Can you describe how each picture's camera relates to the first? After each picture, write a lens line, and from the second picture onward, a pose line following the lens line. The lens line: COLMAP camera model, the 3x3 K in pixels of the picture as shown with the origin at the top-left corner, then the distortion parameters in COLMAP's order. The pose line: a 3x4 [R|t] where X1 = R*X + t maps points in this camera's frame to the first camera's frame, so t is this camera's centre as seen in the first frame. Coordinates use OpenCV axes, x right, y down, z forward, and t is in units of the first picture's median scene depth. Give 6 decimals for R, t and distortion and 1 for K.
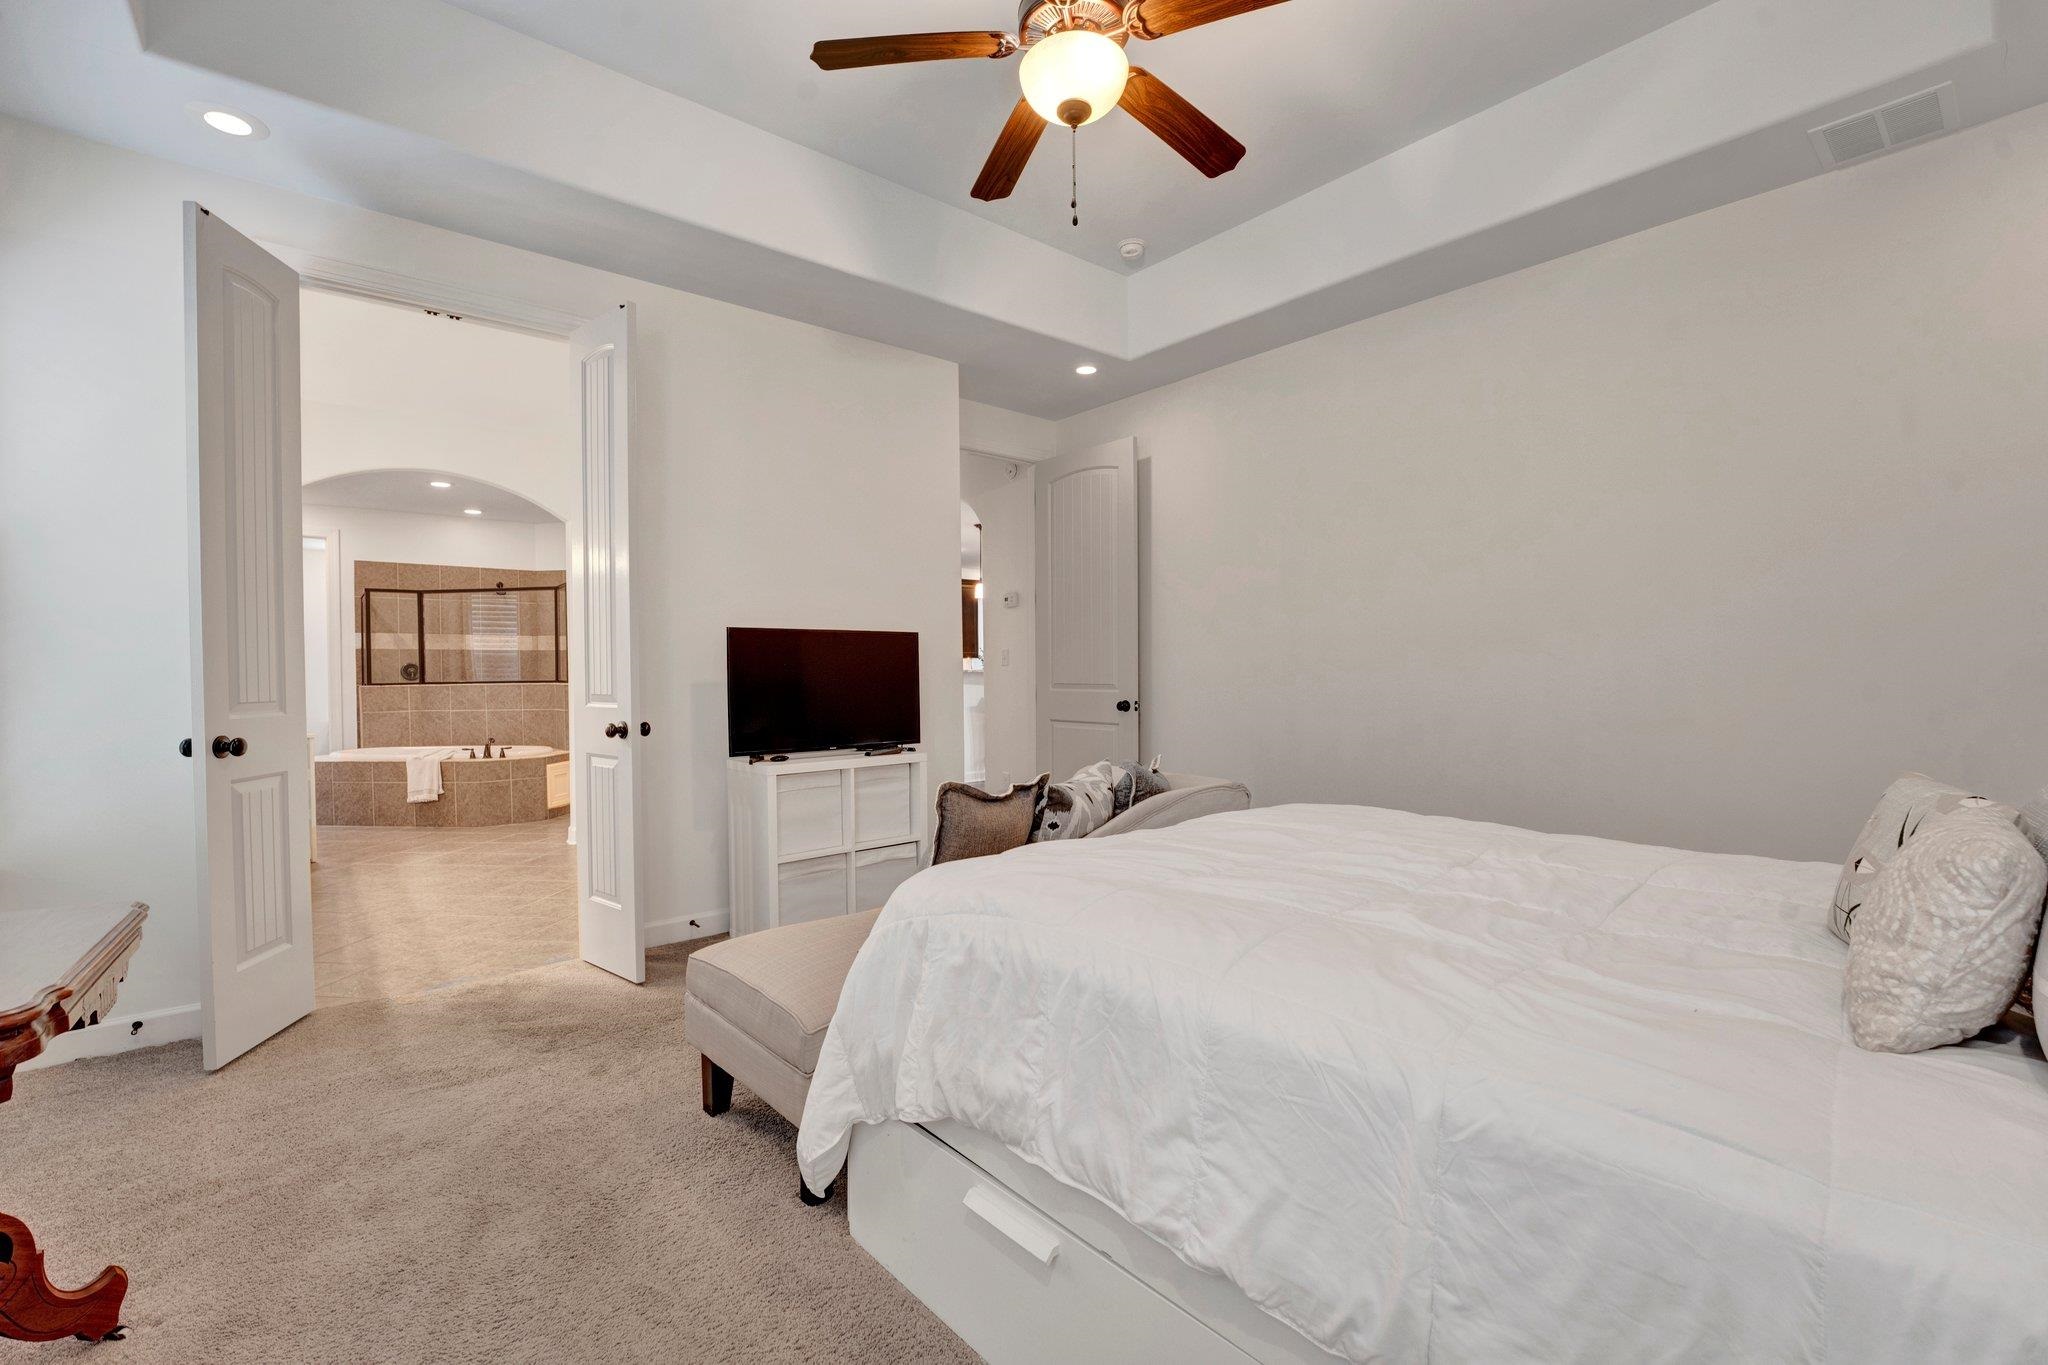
lens RADIAL K [[869.9, 0, 1021.4], [0, 869.9, 686.1], [0, 0, 1]] dist [-0.027665, 0.004958]
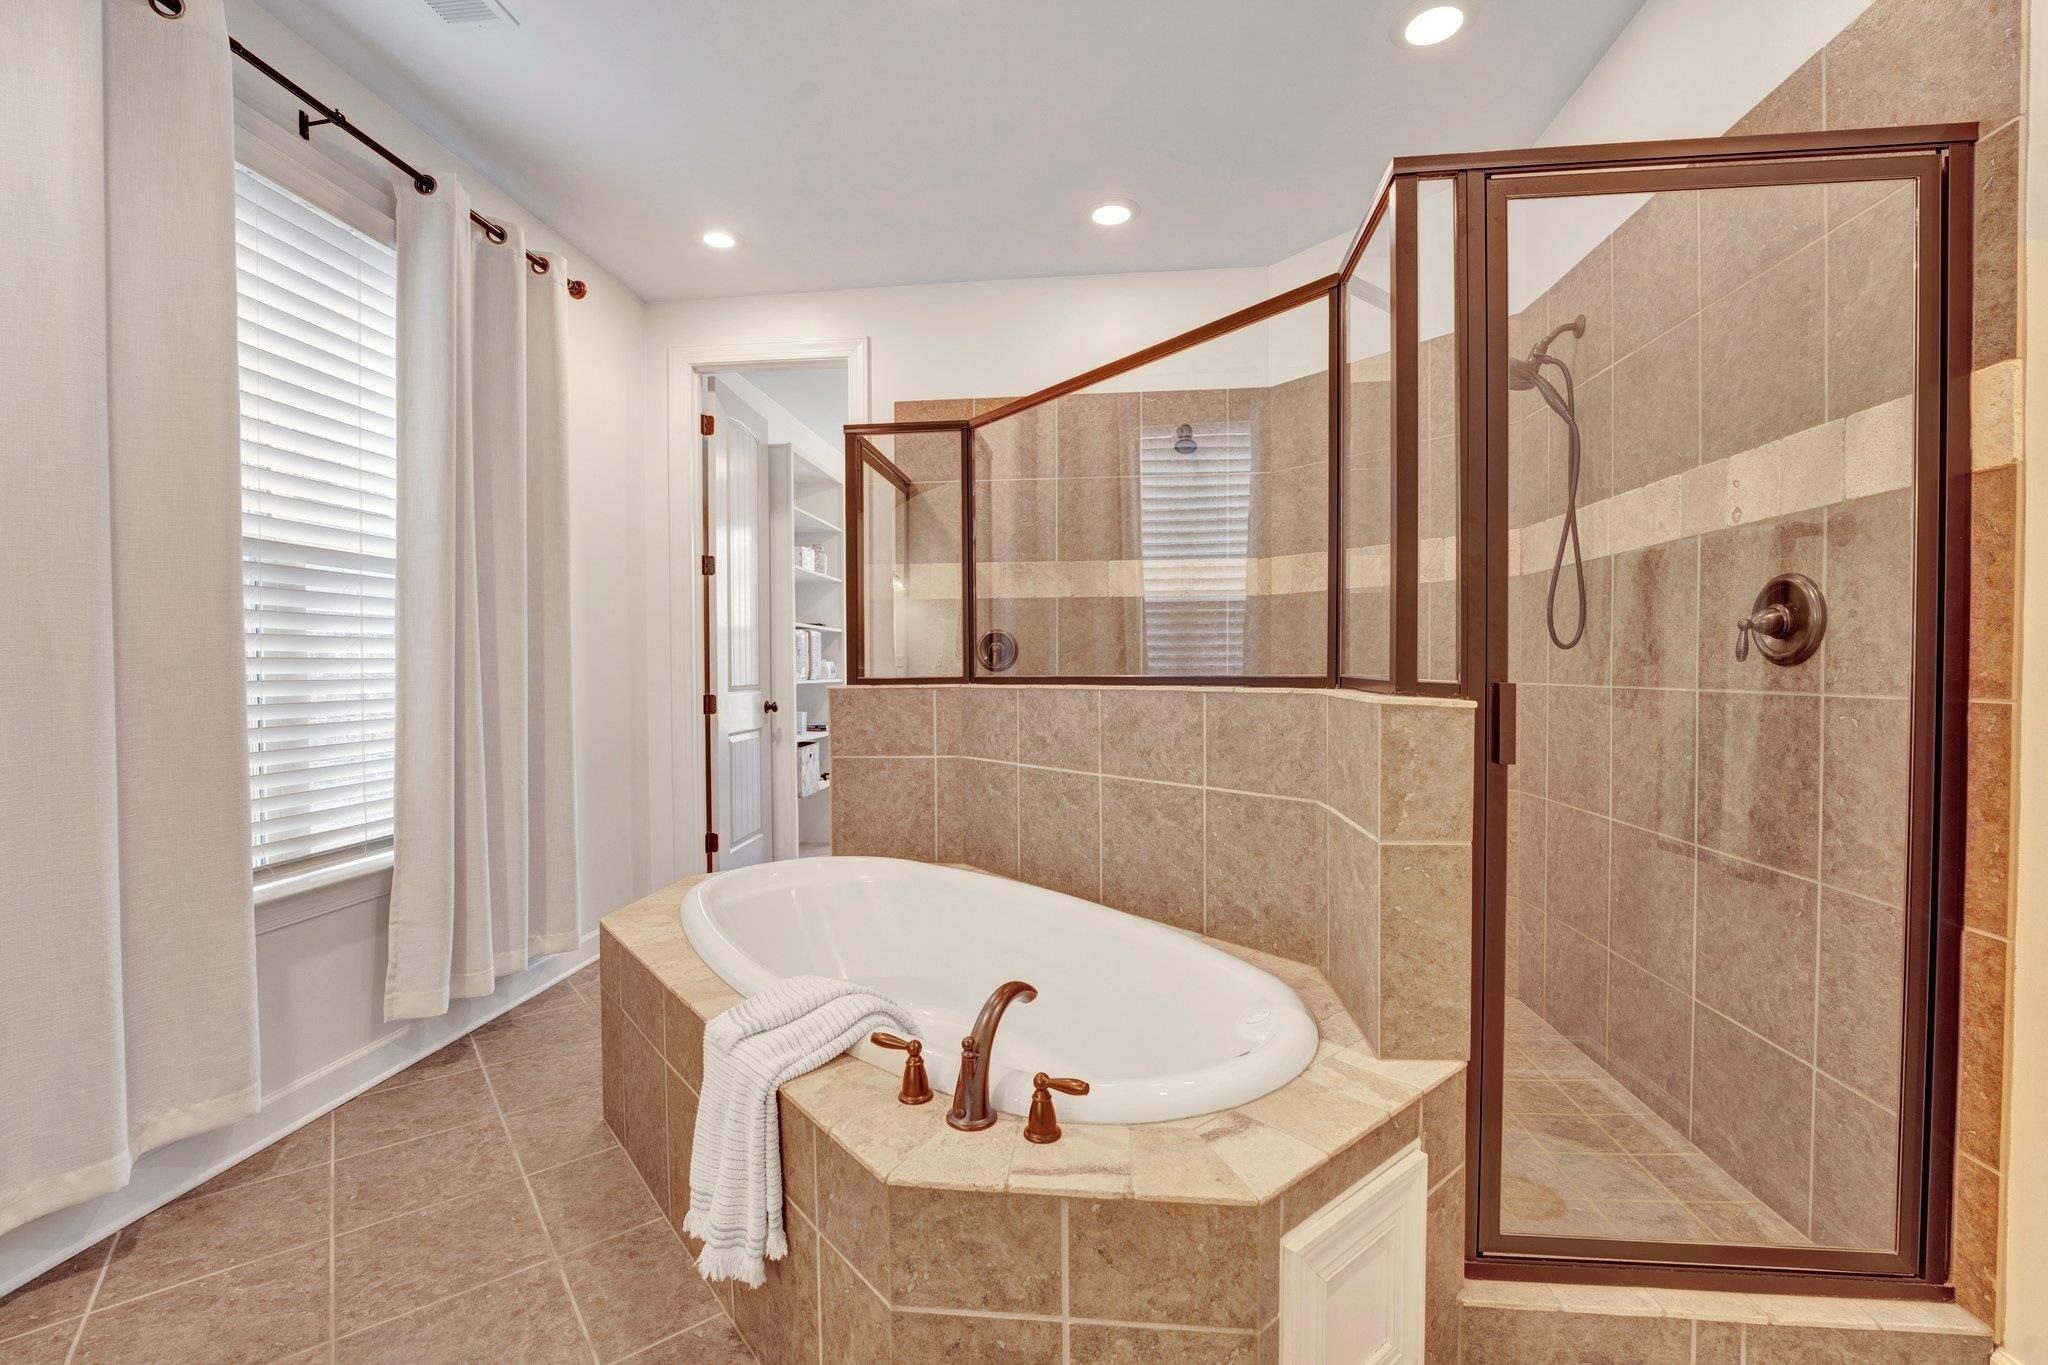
lens RADIAL K [[869.9, 0, 1021.4], [0, 869.9, 686.1], [0, 0, 1]] dist [-0.027665, 0.004958]
pose [[0.689927, 0.023653, -0.723492, -0.426341], [-0.007100, 0.999639, 0.025911, -0.009703], [0.723844, -0.012740, 0.689846, 0.777008]]
